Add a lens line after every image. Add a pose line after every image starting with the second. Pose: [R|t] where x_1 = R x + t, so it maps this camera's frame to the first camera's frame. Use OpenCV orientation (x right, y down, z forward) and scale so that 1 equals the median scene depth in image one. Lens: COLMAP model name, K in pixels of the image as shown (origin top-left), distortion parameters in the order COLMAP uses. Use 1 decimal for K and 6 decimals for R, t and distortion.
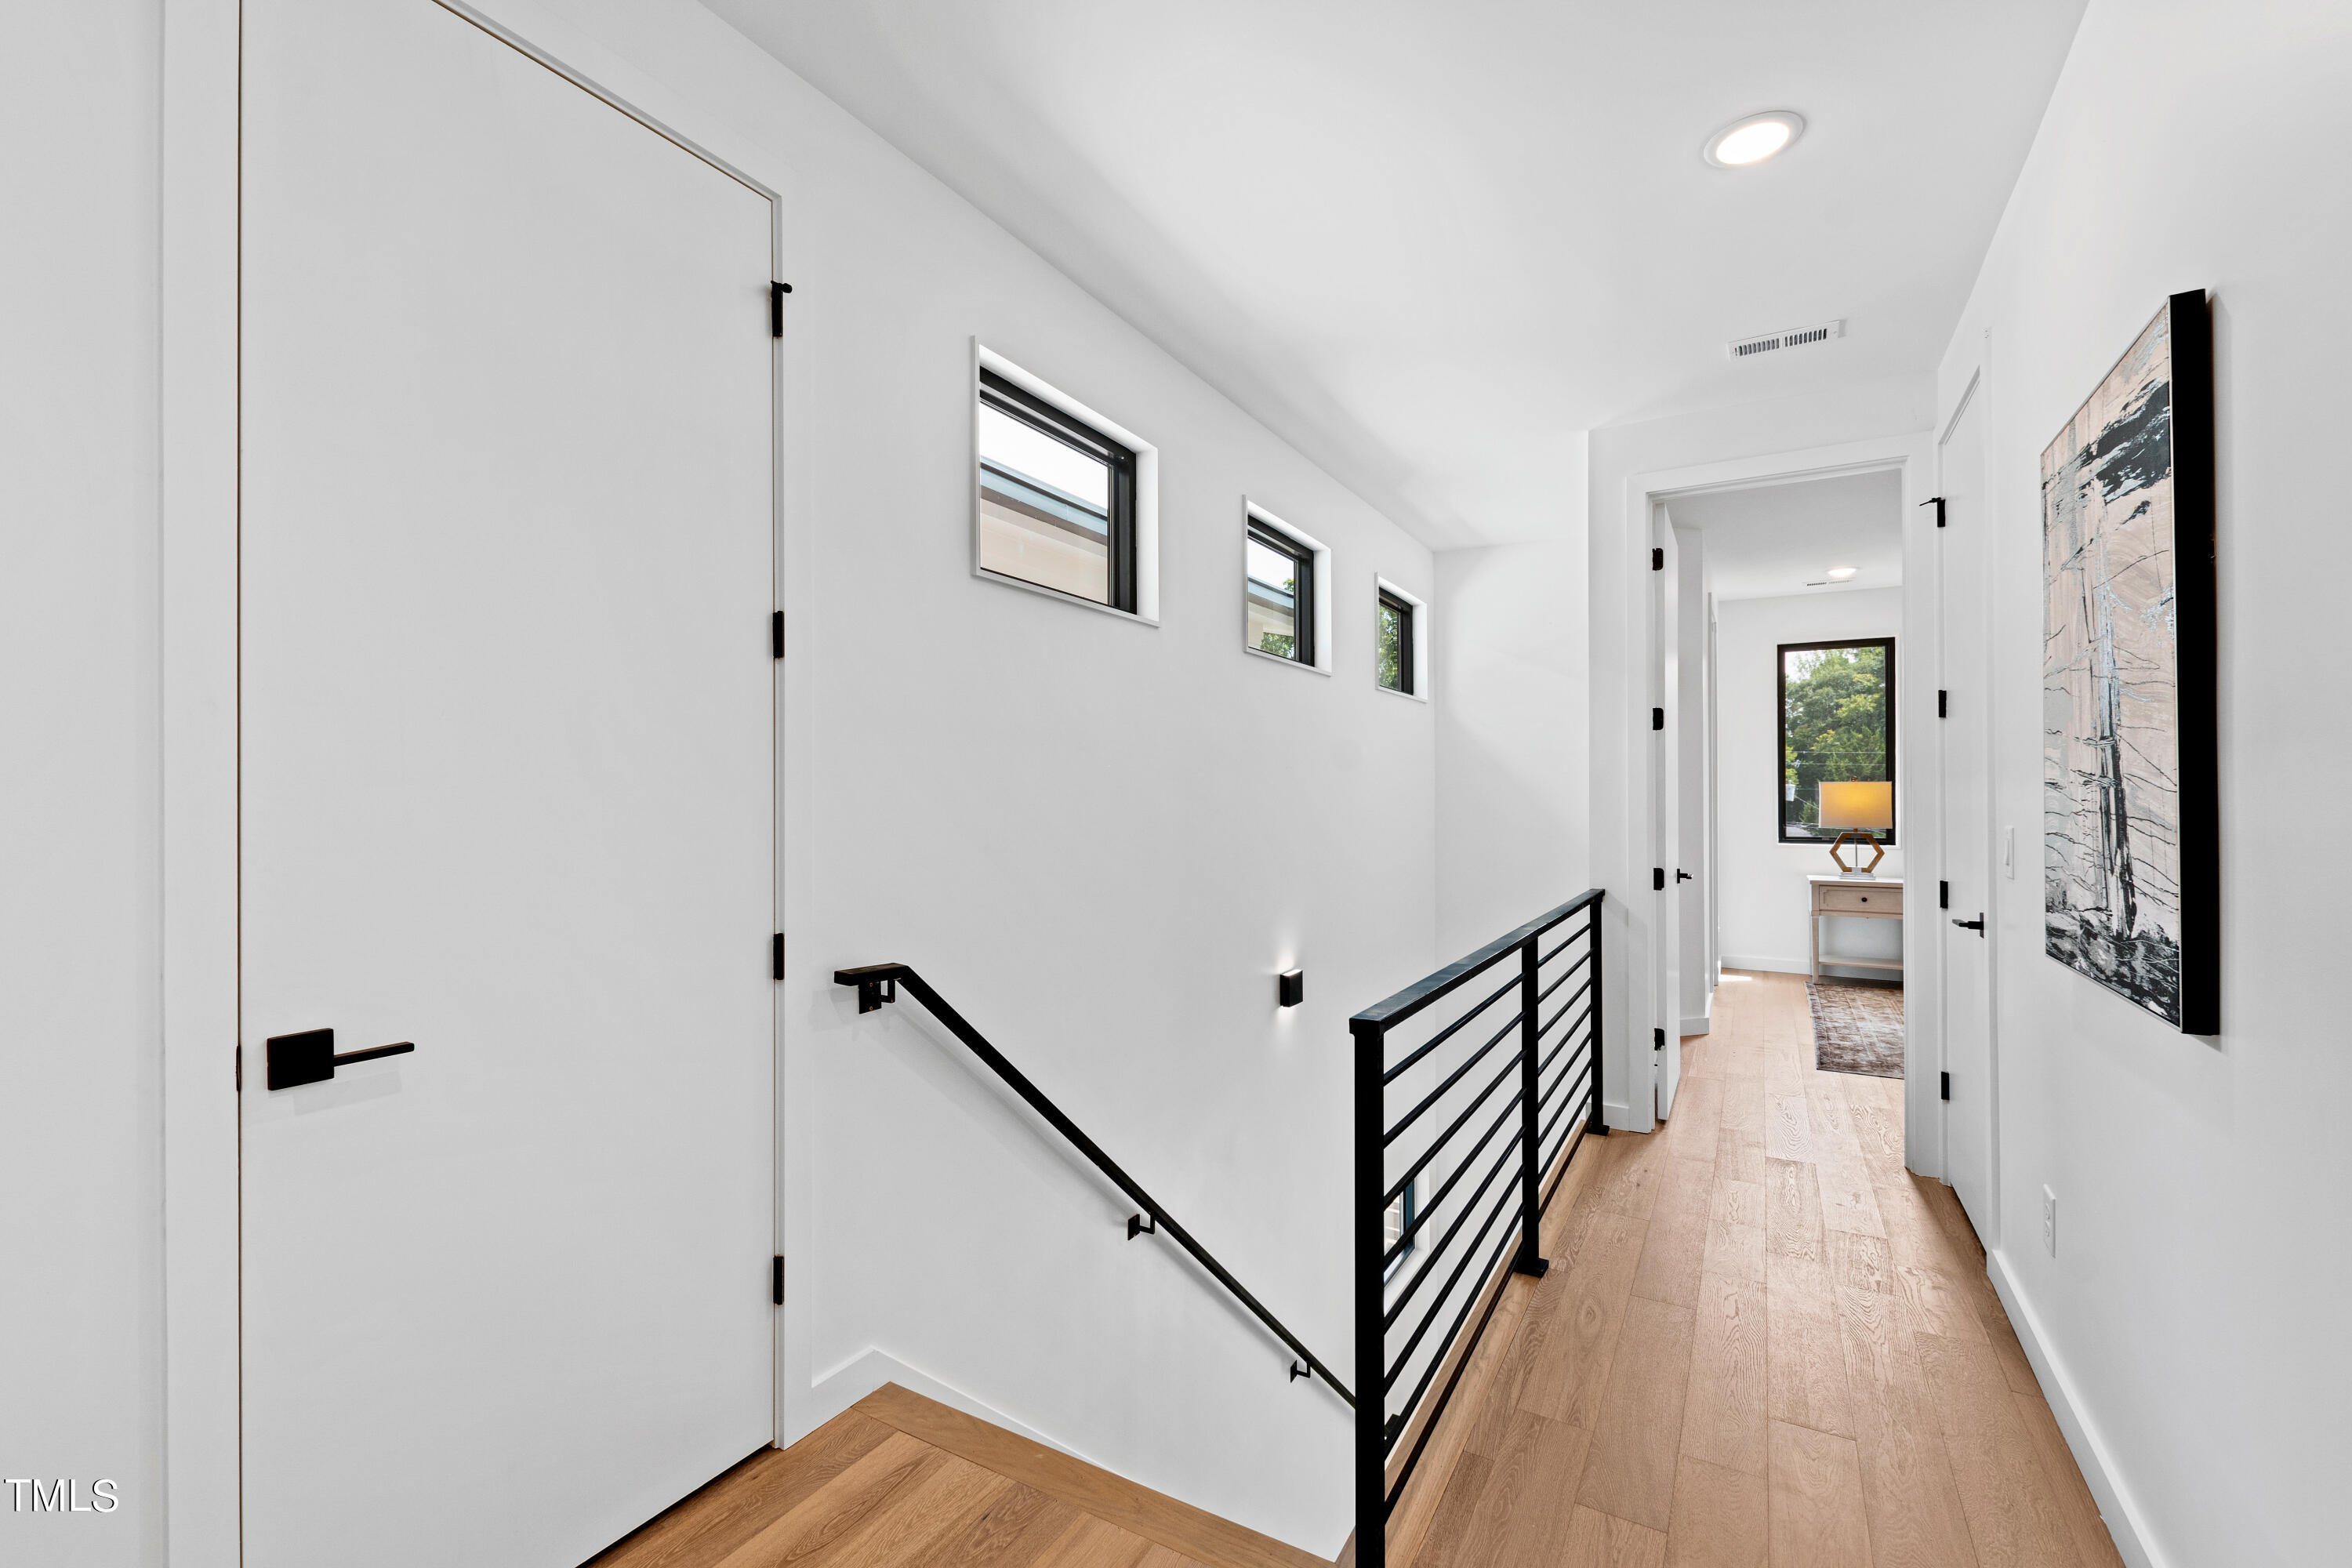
lens RADIAL K [[1026.2, 0, 1172.9], [0, 1026.2, 792.5], [0, 0, 1]] dist [0.002144, 0.000021]
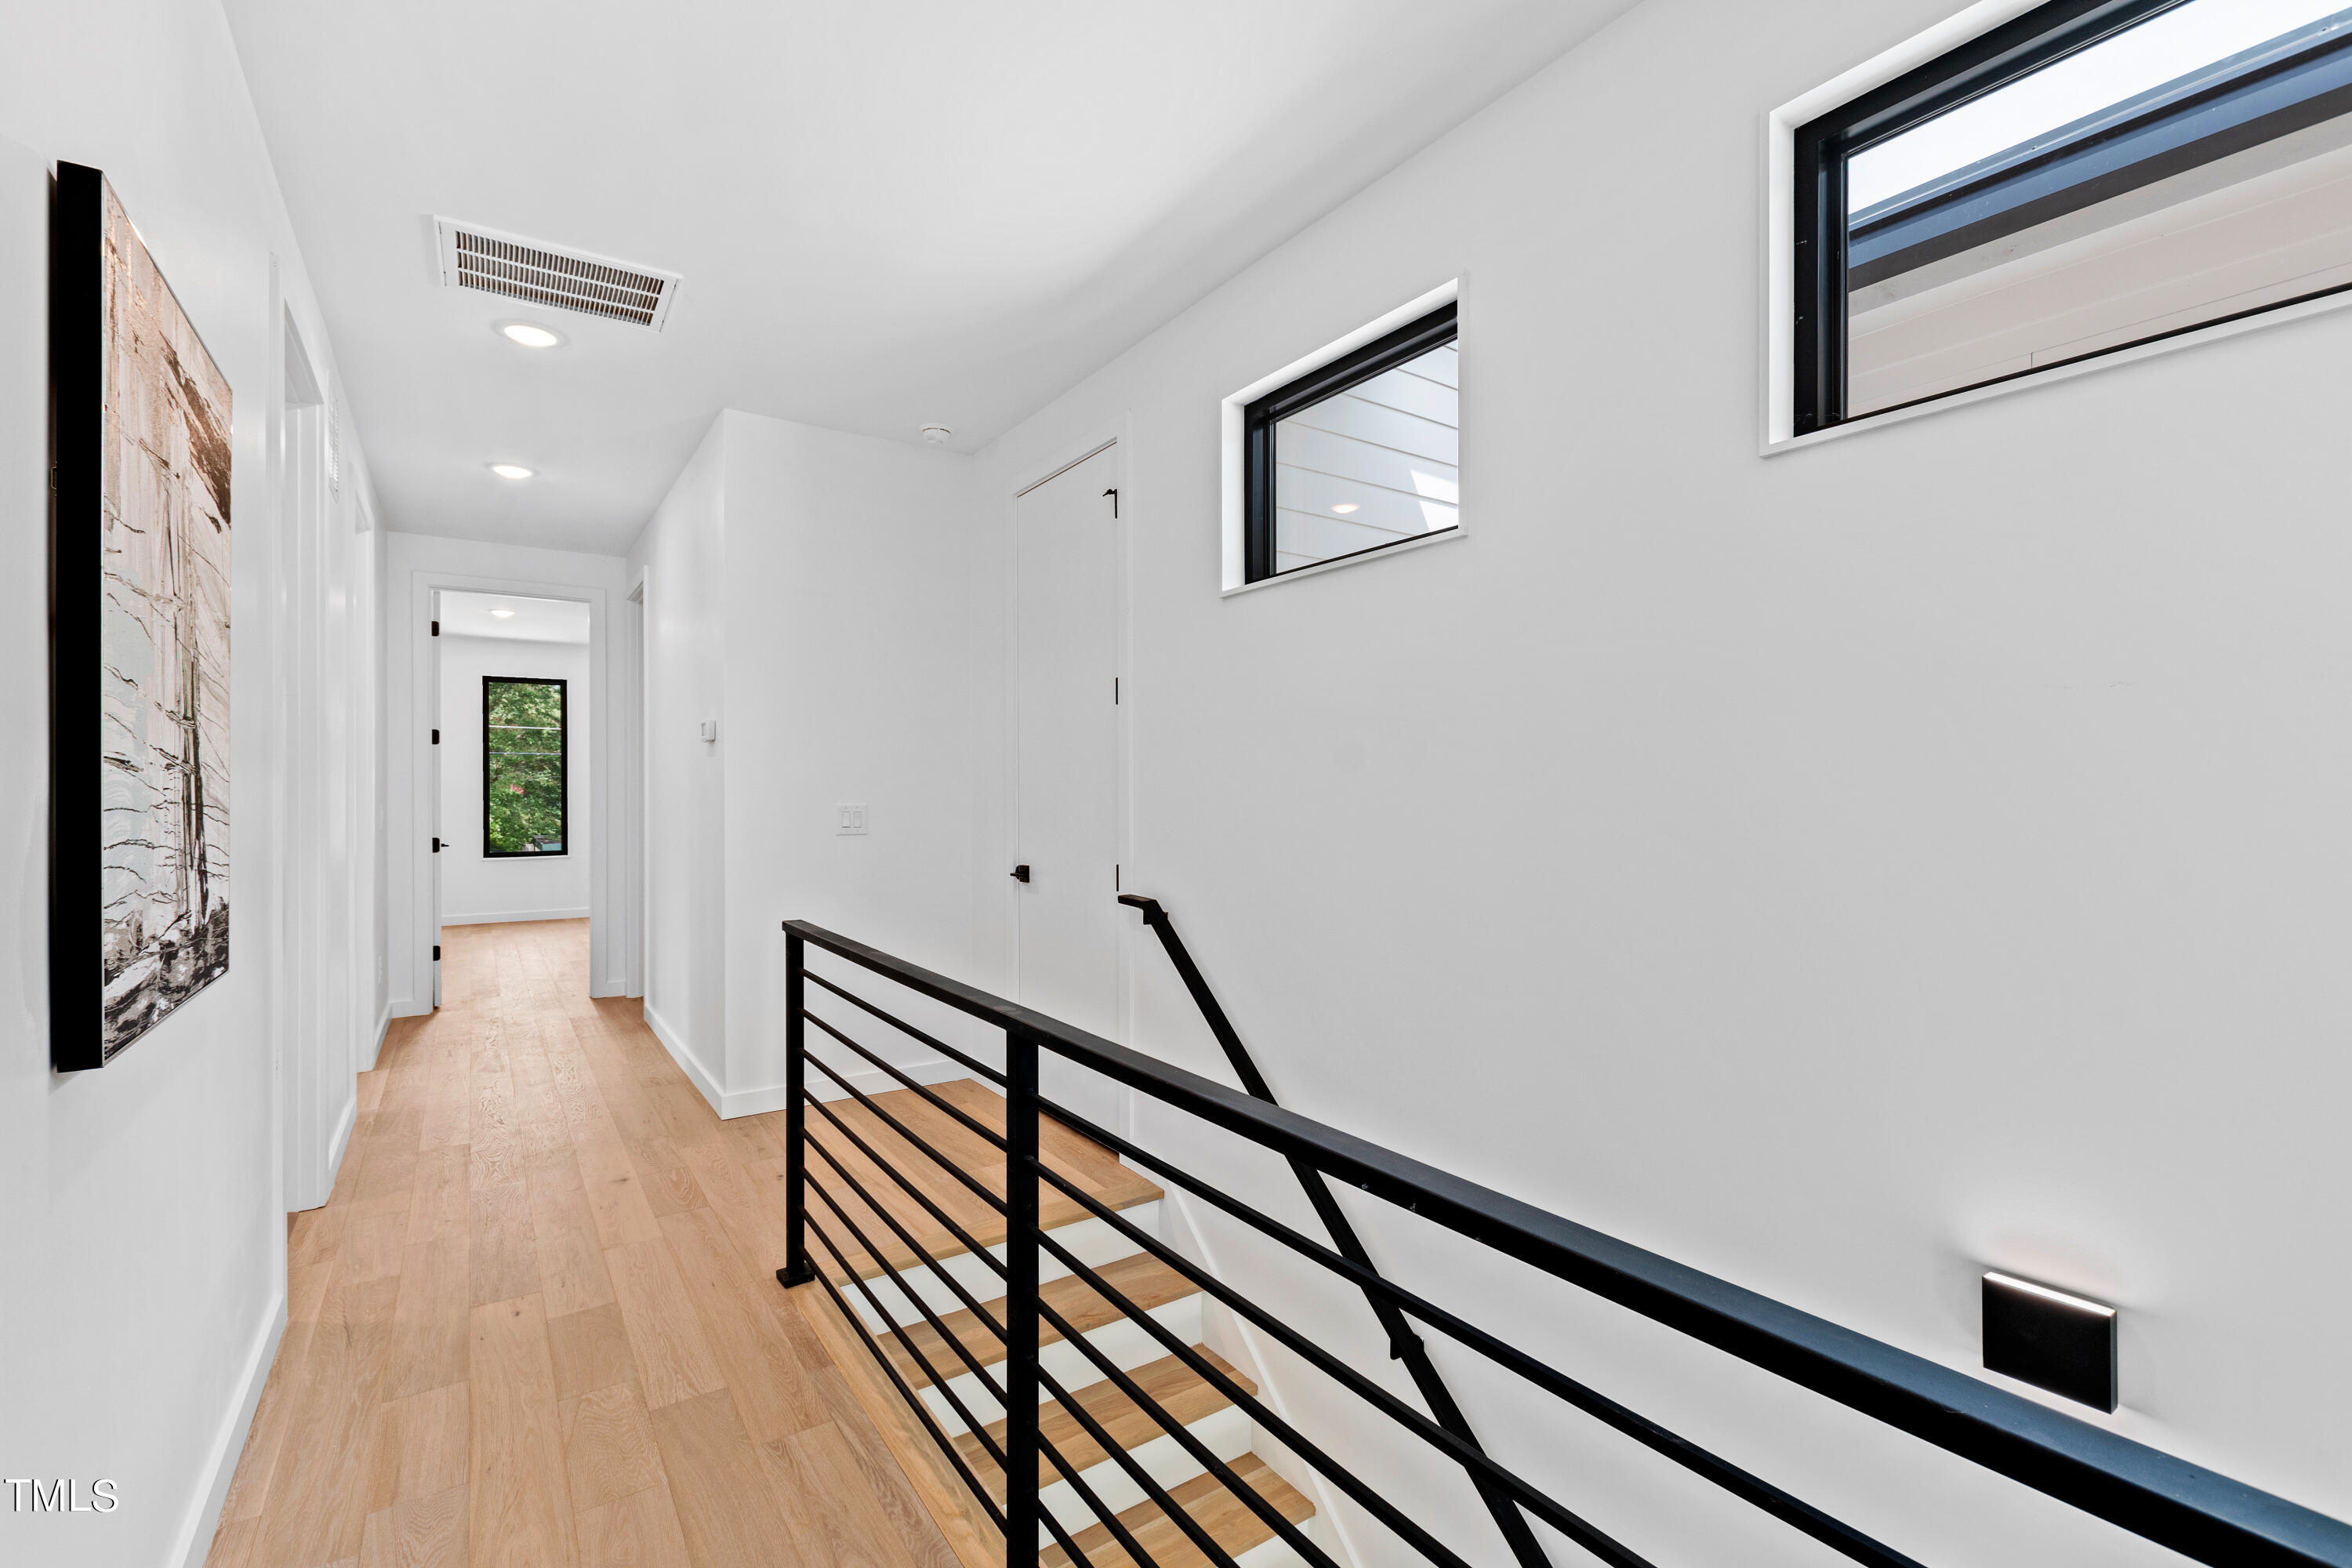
lens RADIAL K [[1026.2, 0, 1172.9], [0, 1026.2, 792.5], [0, 0, 1]] dist [0.002144, 0.000021]
pose [[-0.437864, 0.001944, -0.899039, 1.270264], [0.007106, 0.999974, -0.001299, 0.017012], [0.899013, -0.006958, -0.437867, 2.052397]]
